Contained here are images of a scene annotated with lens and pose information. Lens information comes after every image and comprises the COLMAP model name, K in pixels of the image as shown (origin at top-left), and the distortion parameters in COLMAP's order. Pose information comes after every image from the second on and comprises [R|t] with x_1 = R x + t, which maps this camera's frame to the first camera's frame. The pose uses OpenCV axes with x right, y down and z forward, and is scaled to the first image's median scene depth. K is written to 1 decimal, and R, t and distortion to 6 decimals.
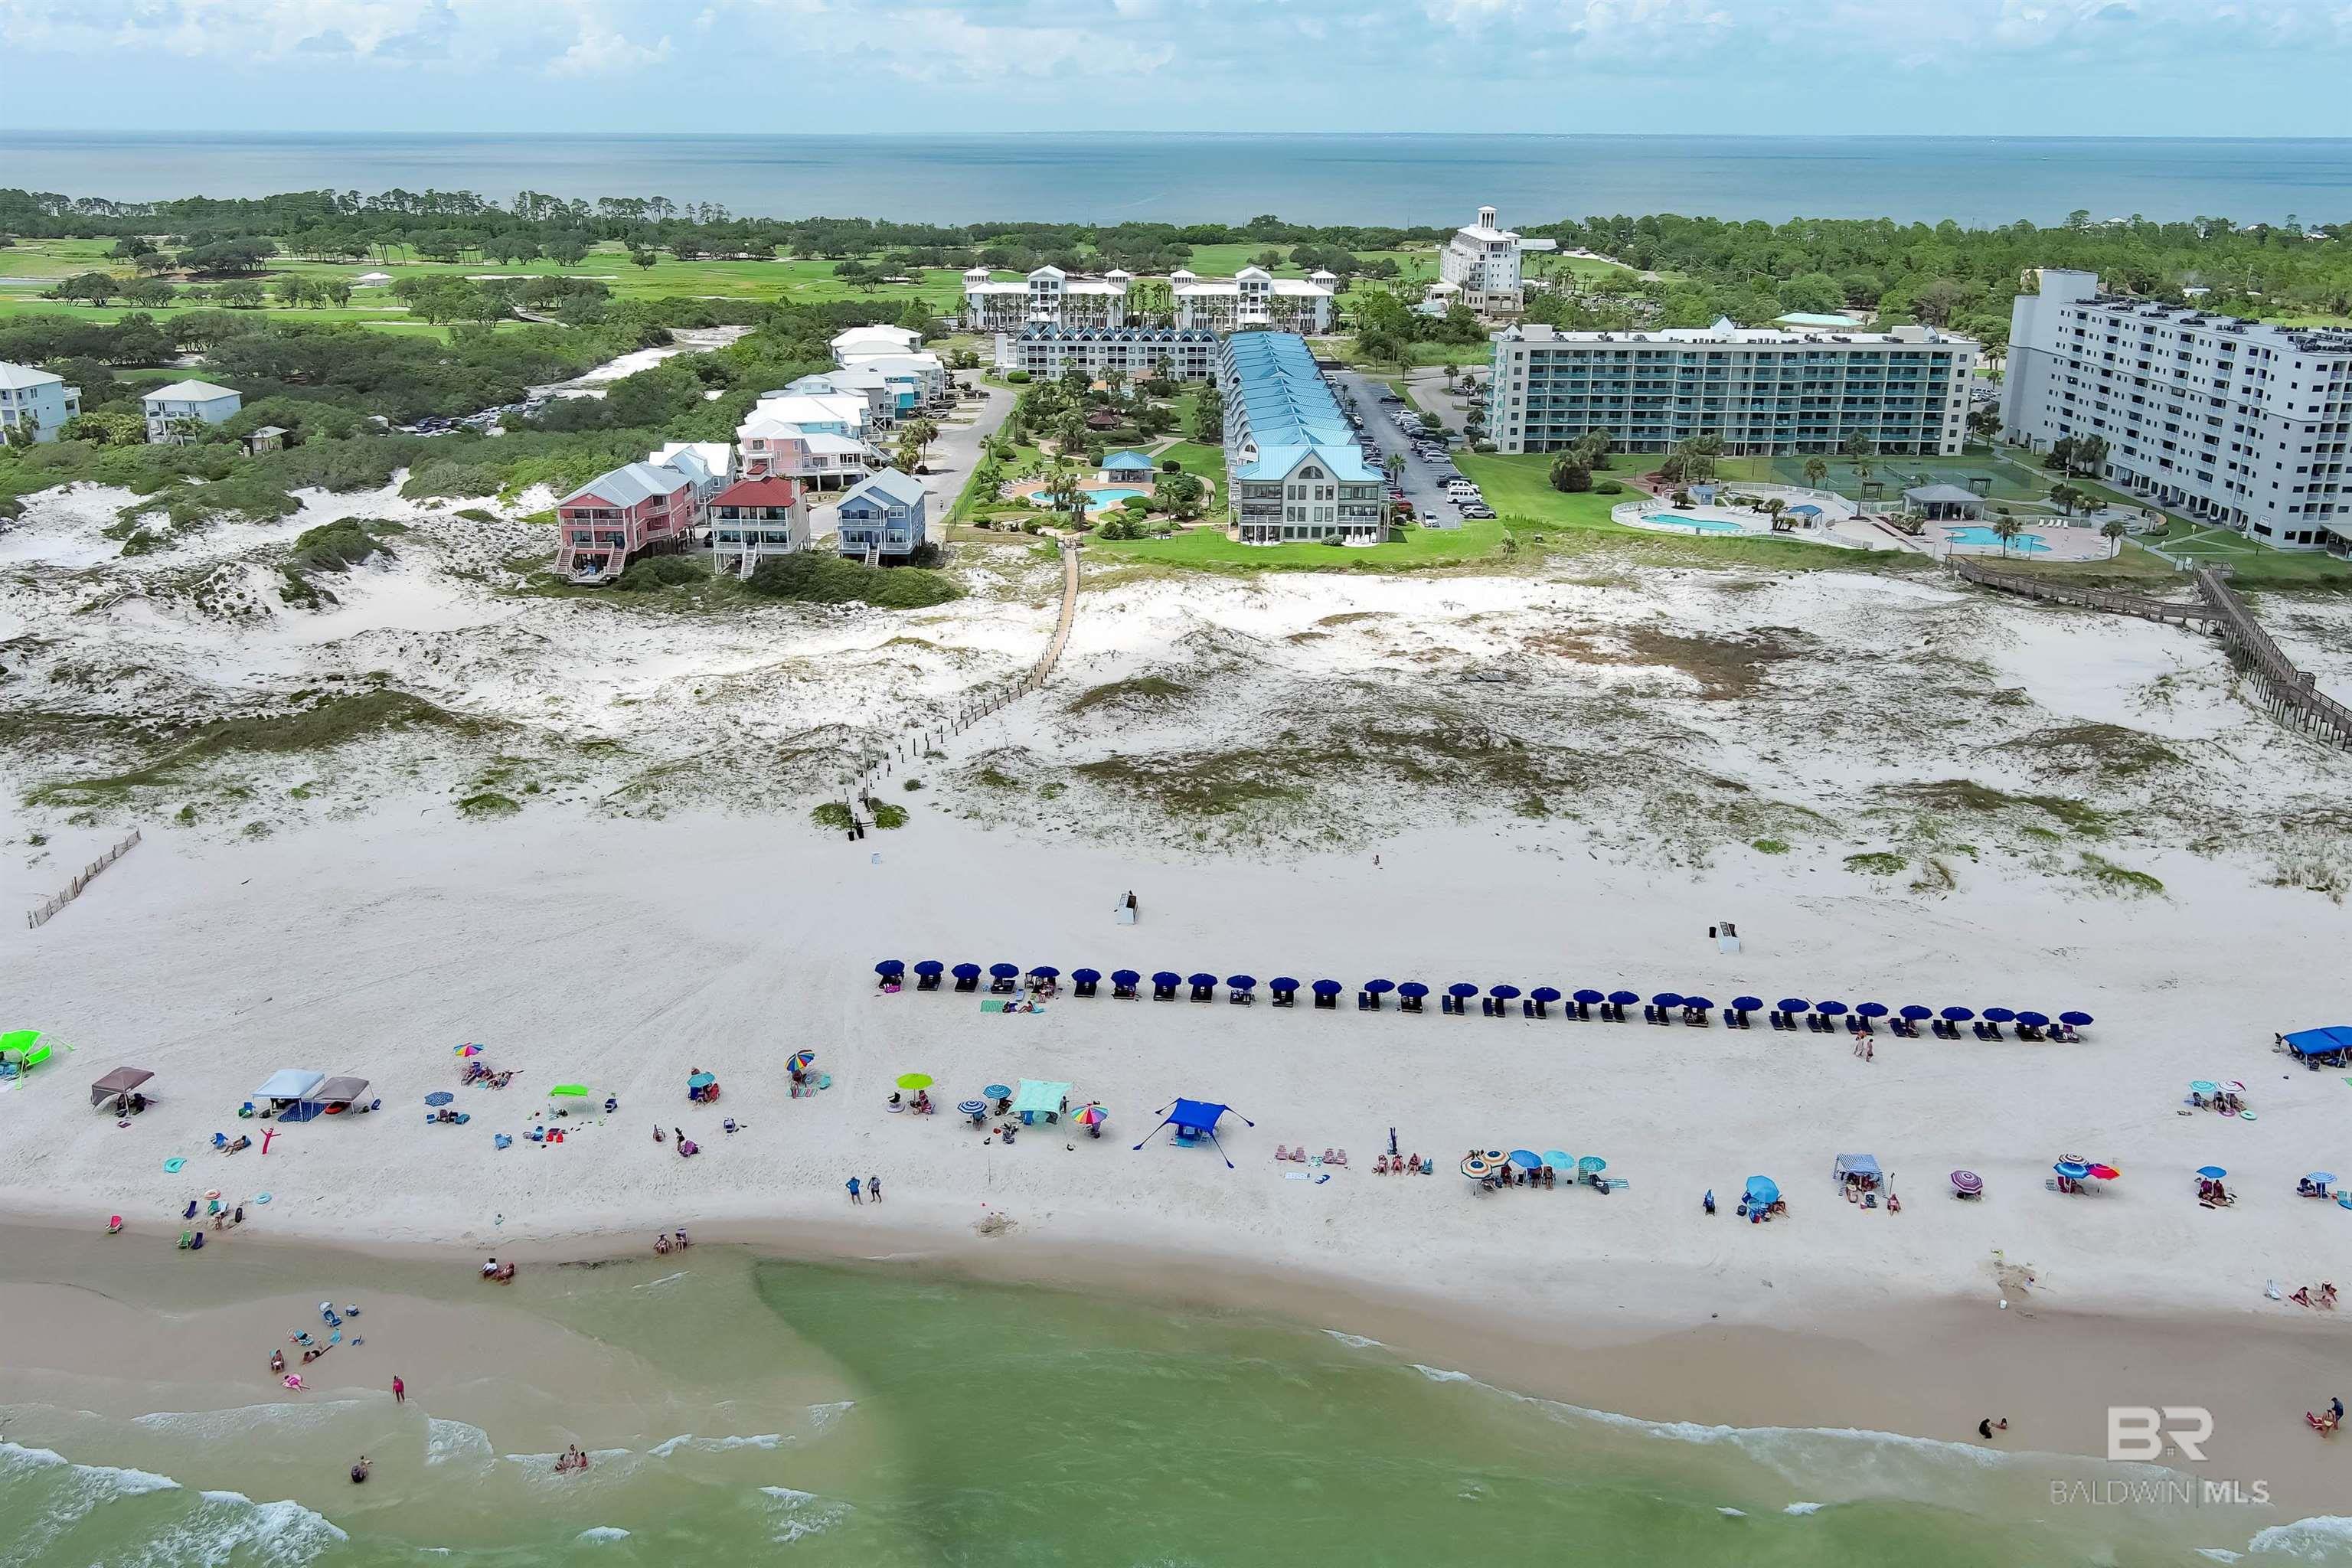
lens RADIAL K [[1936.2, 0, 1085.8], [0, 1936.2, 781.4], [0, 0, 1]] dist [0.035000, -0.065141]
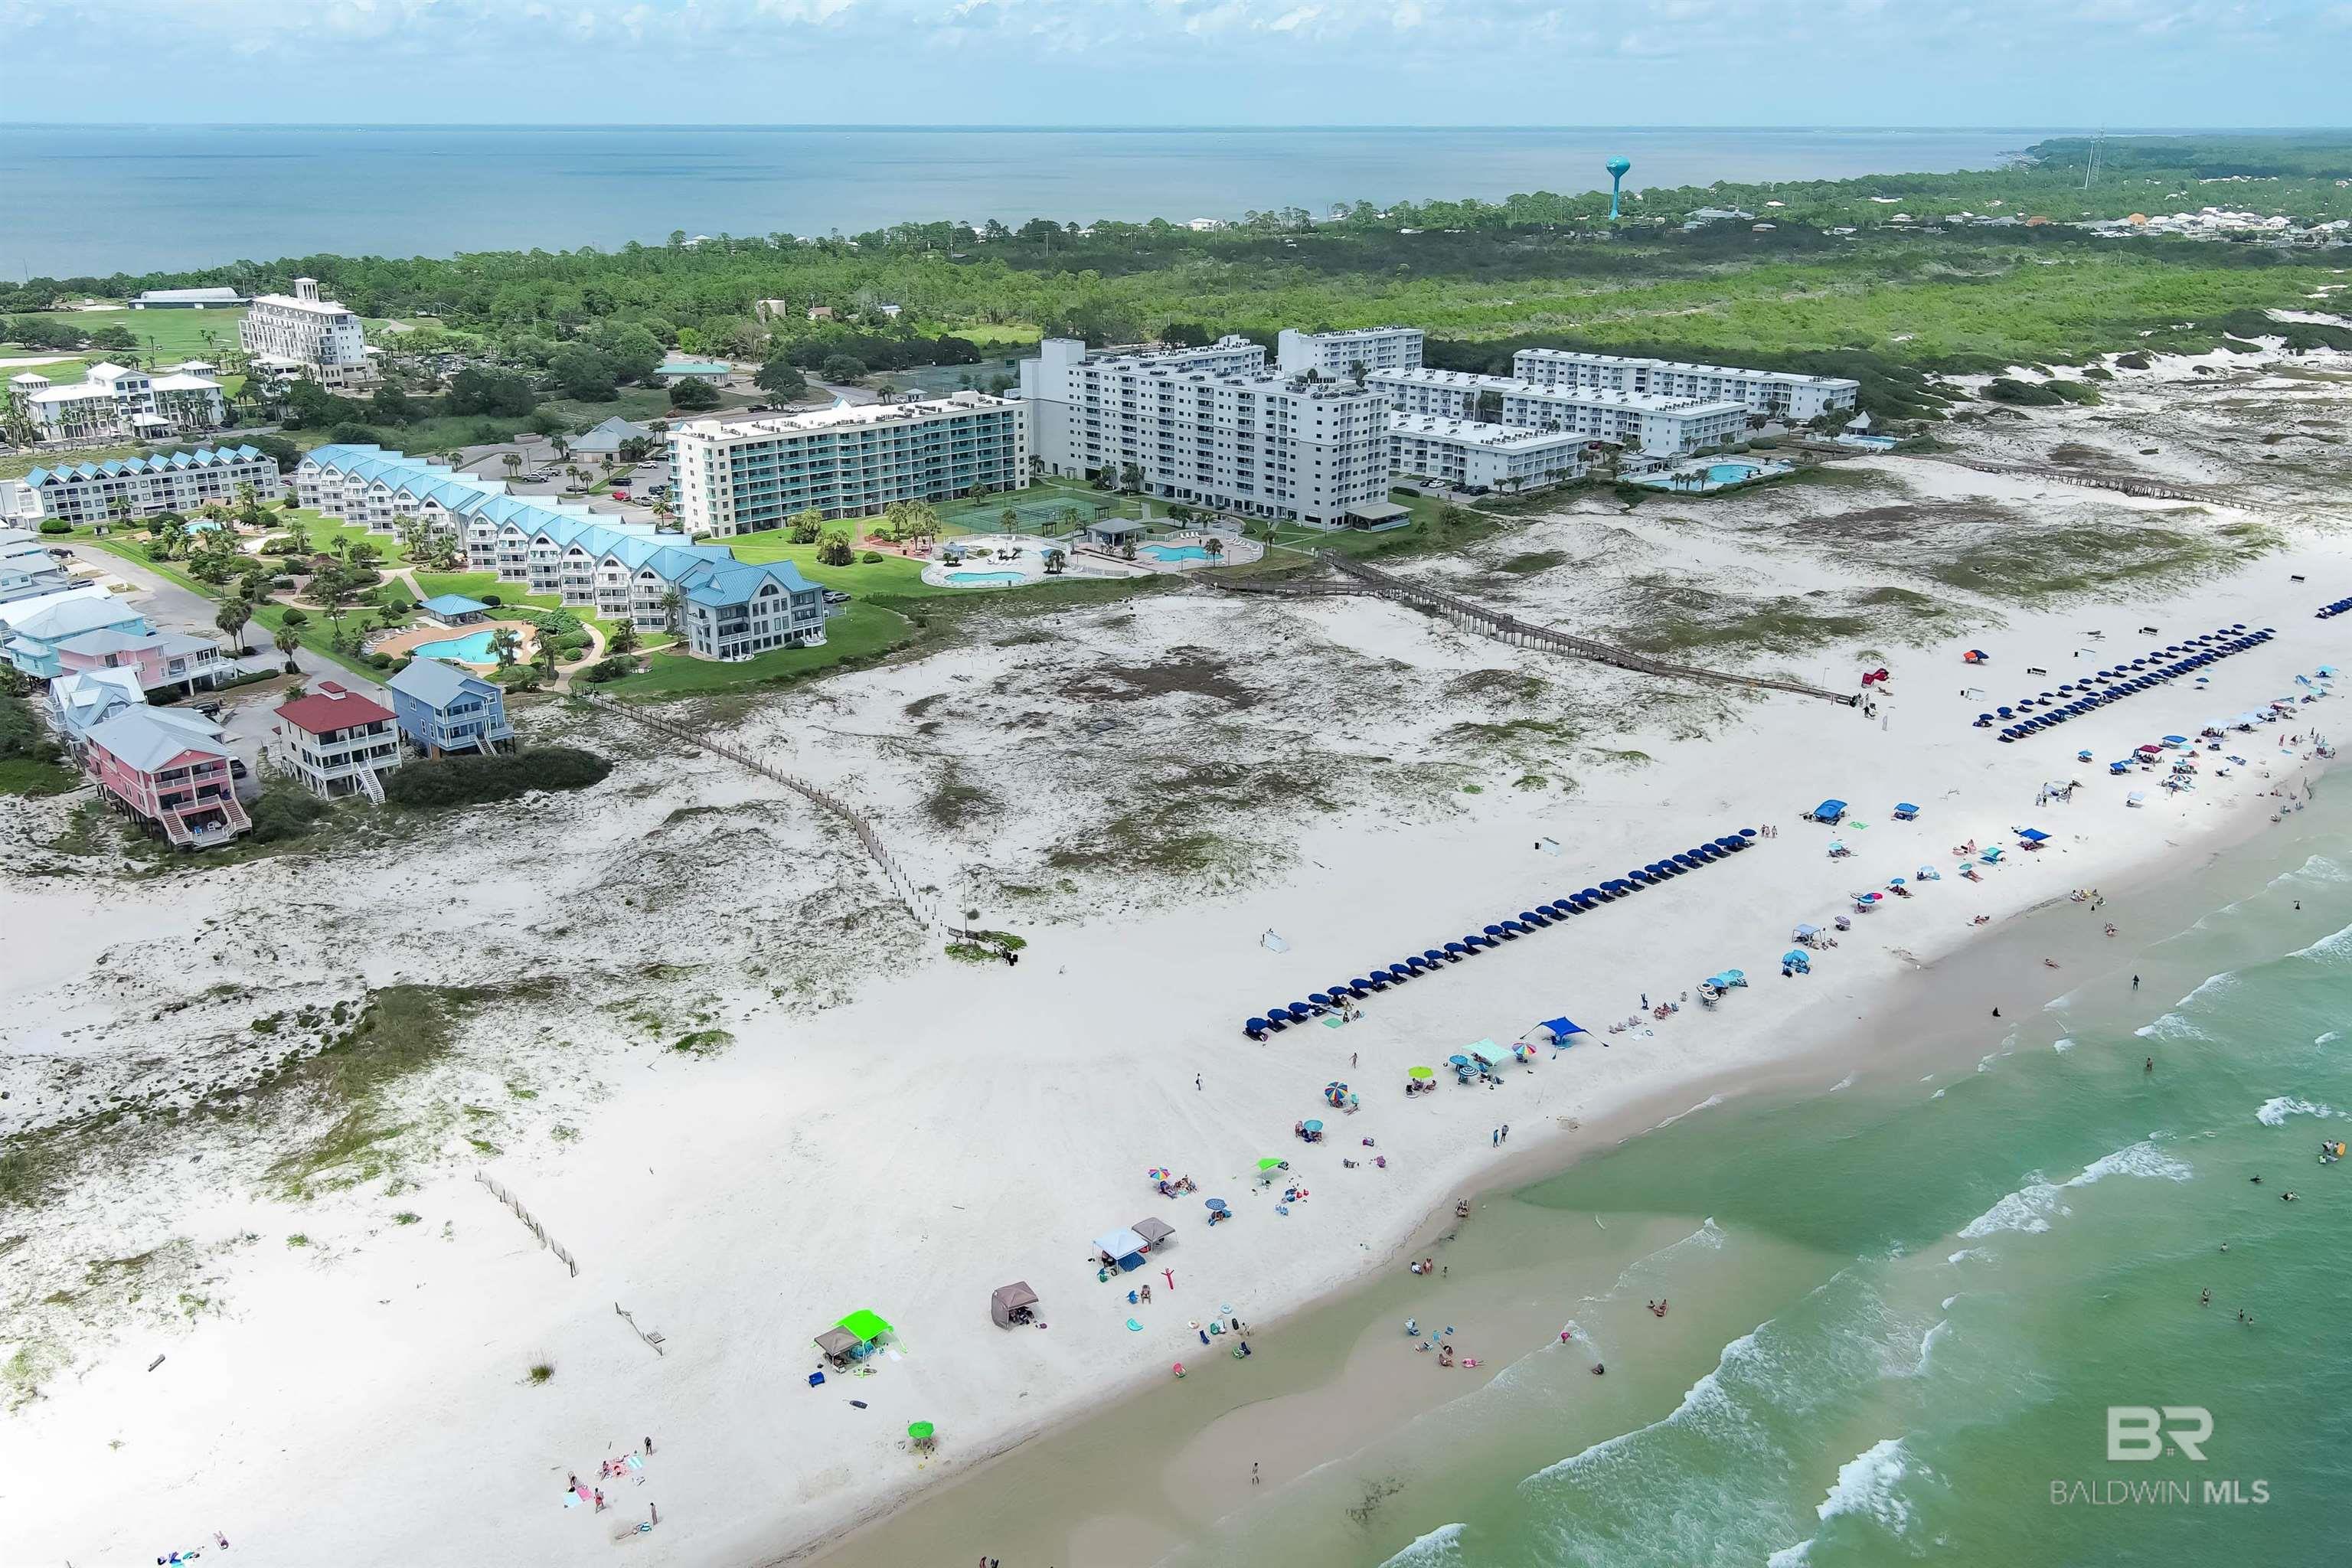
lens RADIAL K [[1933.7, 0, 1143.9], [0, 1933.7, 777.6], [0, 0, 1]] dist [0.037594, -0.081080]
pose [[0.699550, -0.234886, 0.674876, -0.417726], [0.231060, 0.968050, 0.097416, -0.089434], [-0.676196, 0.087790, 0.731473, 0.020754]]
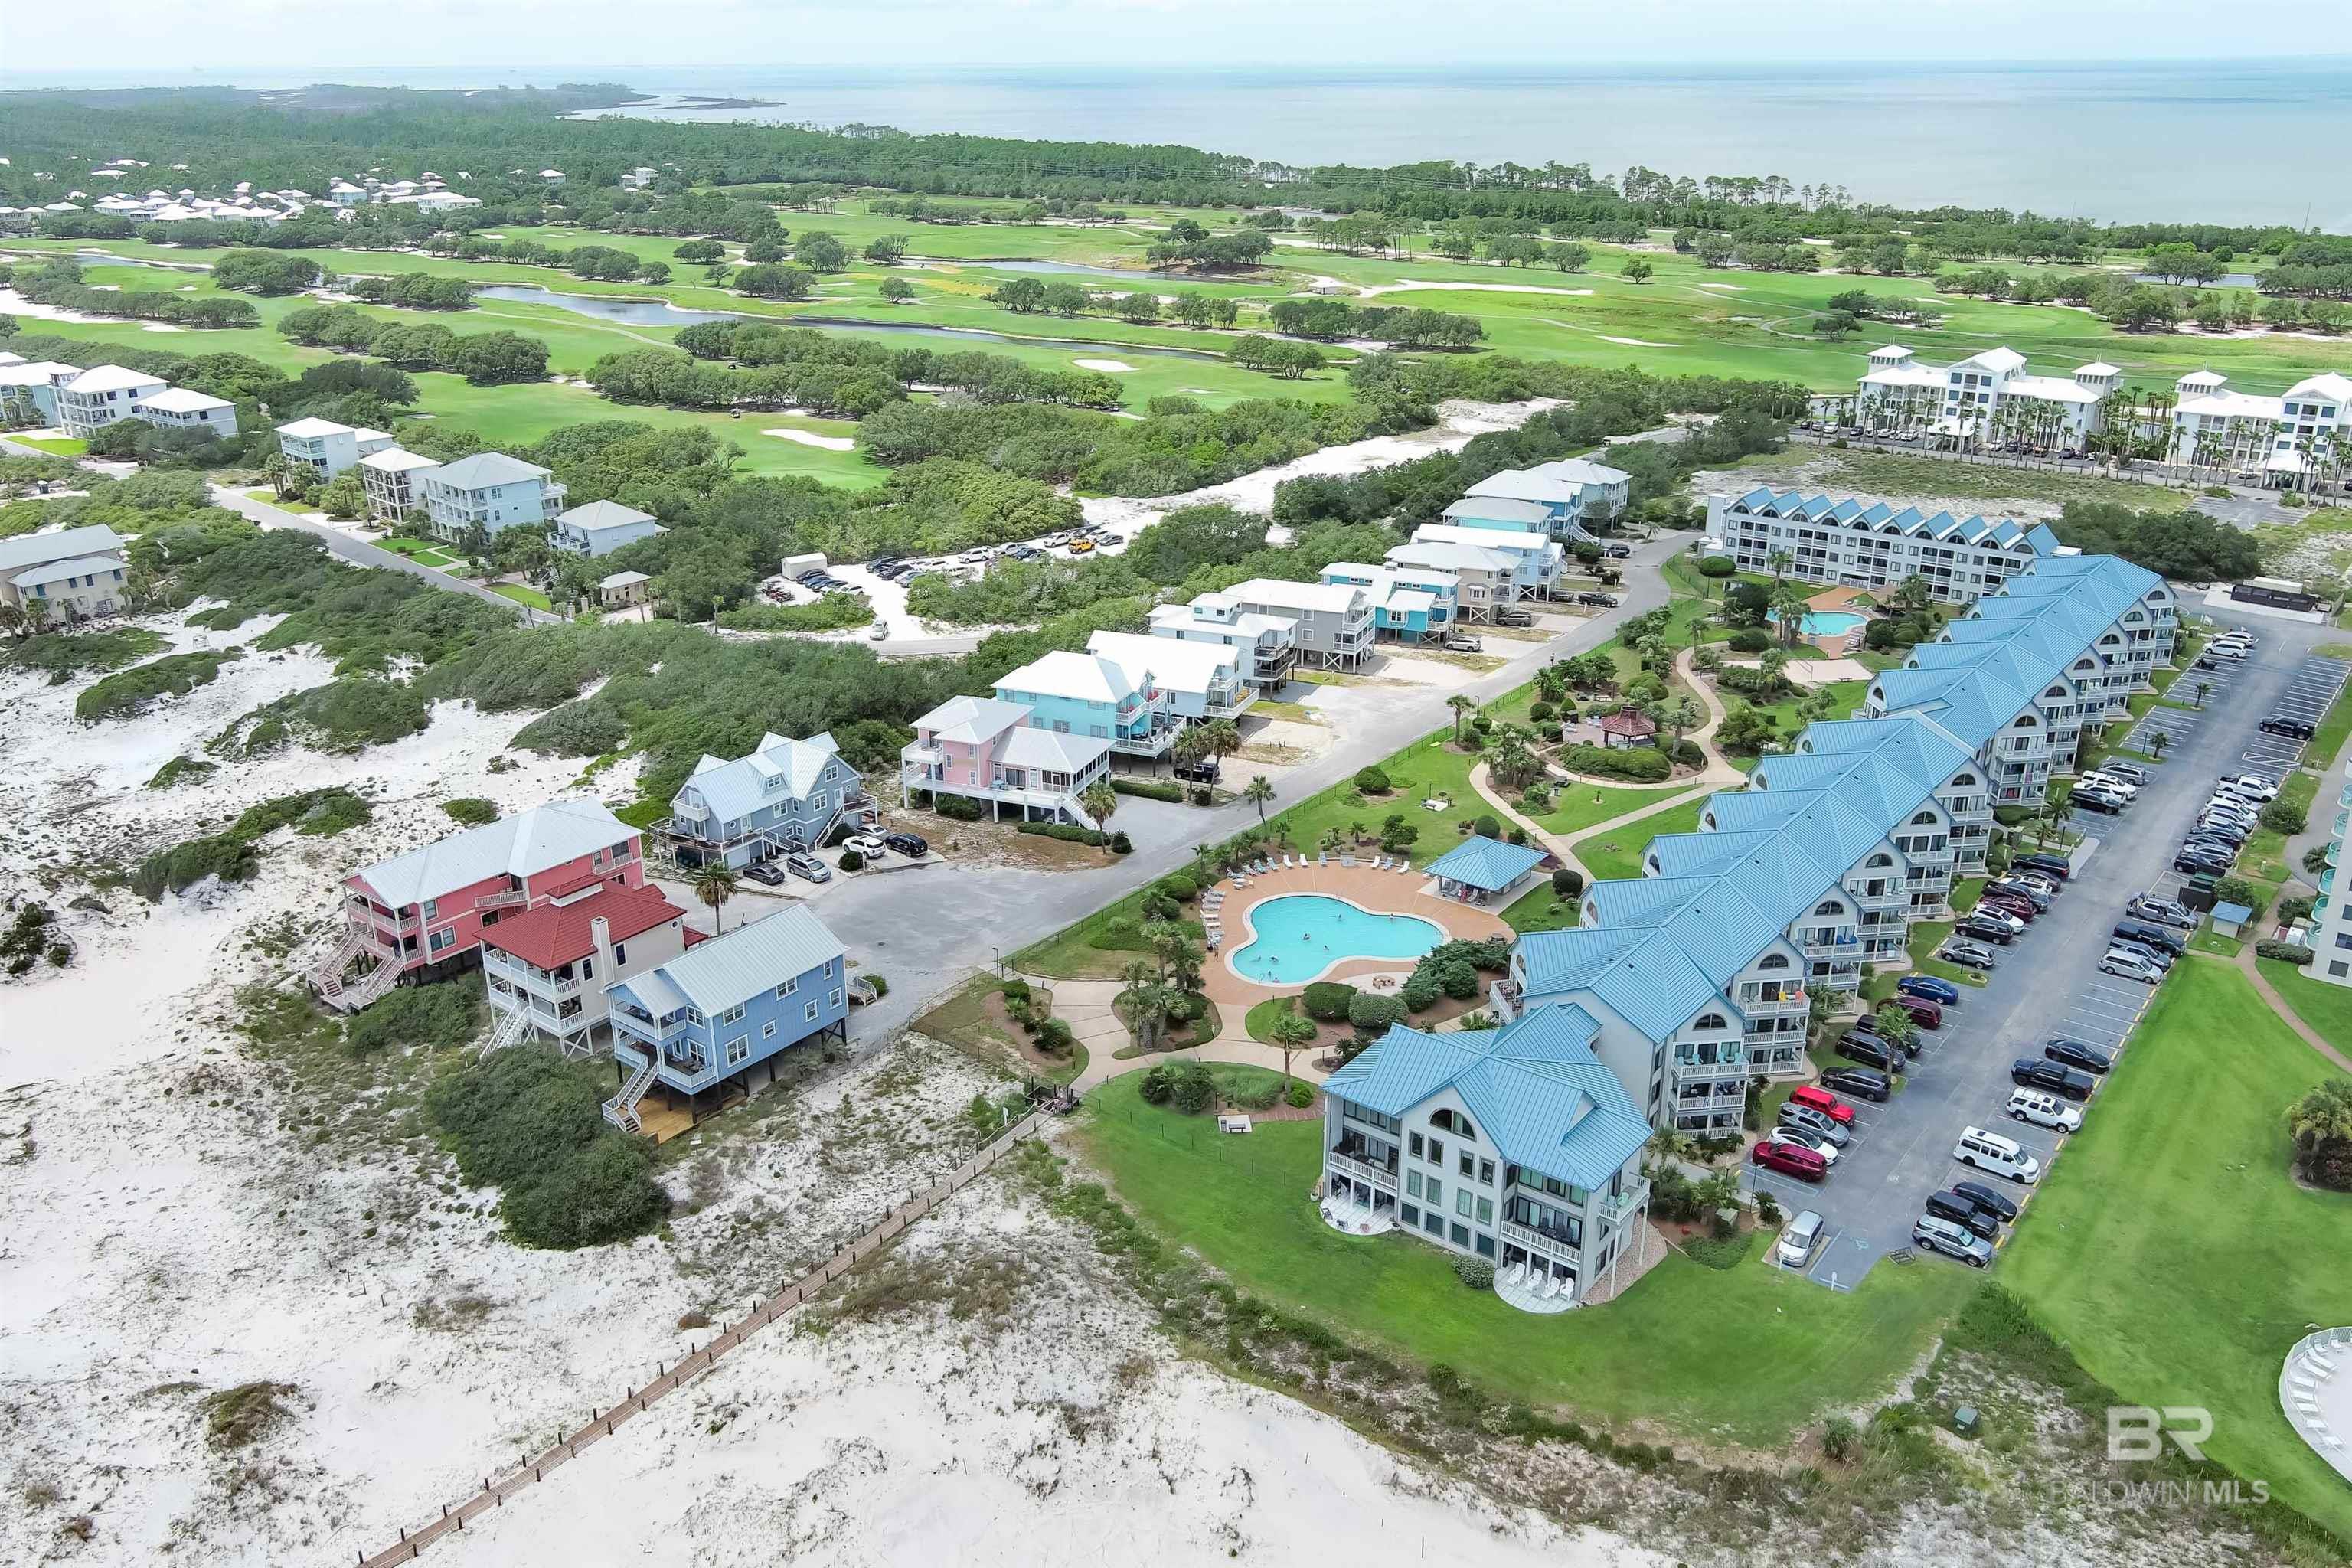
lens RADIAL K [[1833.1, 0, 1127.7], [0, 1833.1, 789.9], [0, 0, 1]] dist [0.026200, 0.001114]
pose [[0.809551, 0.205818, -0.549787, 0.224964], [-0.176406, 0.978532, 0.106569, -0.217219], [0.559918, 0.010713, 0.828479, 0.462841]]
